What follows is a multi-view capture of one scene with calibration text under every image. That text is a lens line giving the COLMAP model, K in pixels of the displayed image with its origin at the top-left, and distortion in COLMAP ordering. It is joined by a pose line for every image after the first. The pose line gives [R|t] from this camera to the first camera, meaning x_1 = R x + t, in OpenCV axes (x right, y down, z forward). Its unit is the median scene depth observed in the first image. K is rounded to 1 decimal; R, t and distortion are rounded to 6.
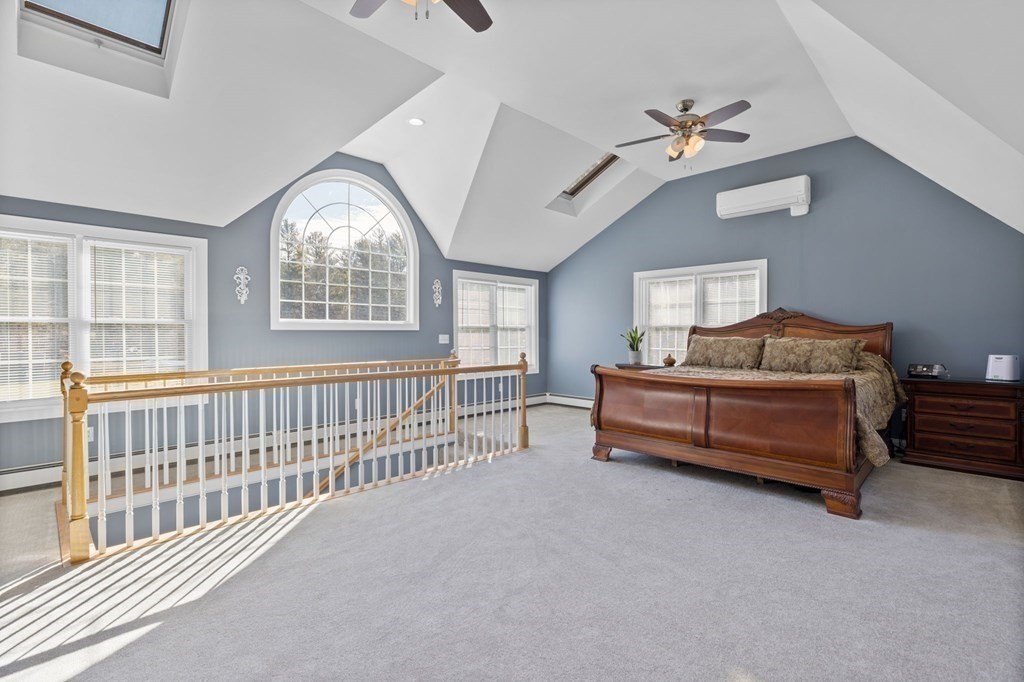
lens RADIAL K [[461.9, 0, 514.7], [0, 461.9, 338.5], [0, 0, 1]] dist [-0.007524, 0.002766]
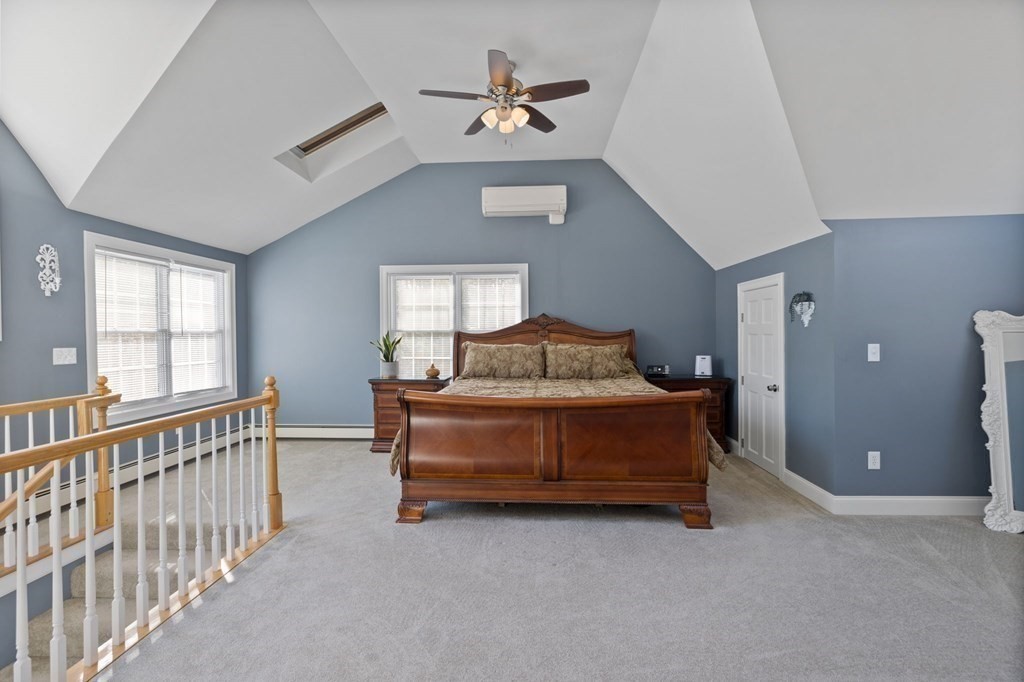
lens RADIAL K [[461.9, 0, 510.9], [0, 461.9, 336.4], [0, 0, 1]] dist [-0.007524, 0.002766]
pose [[0.754608, -0.008082, 0.656126, -0.135750], [0.012861, 0.999914, -0.002475, -0.016117], [-0.656049, 0.010306, 0.754648, 0.297609]]
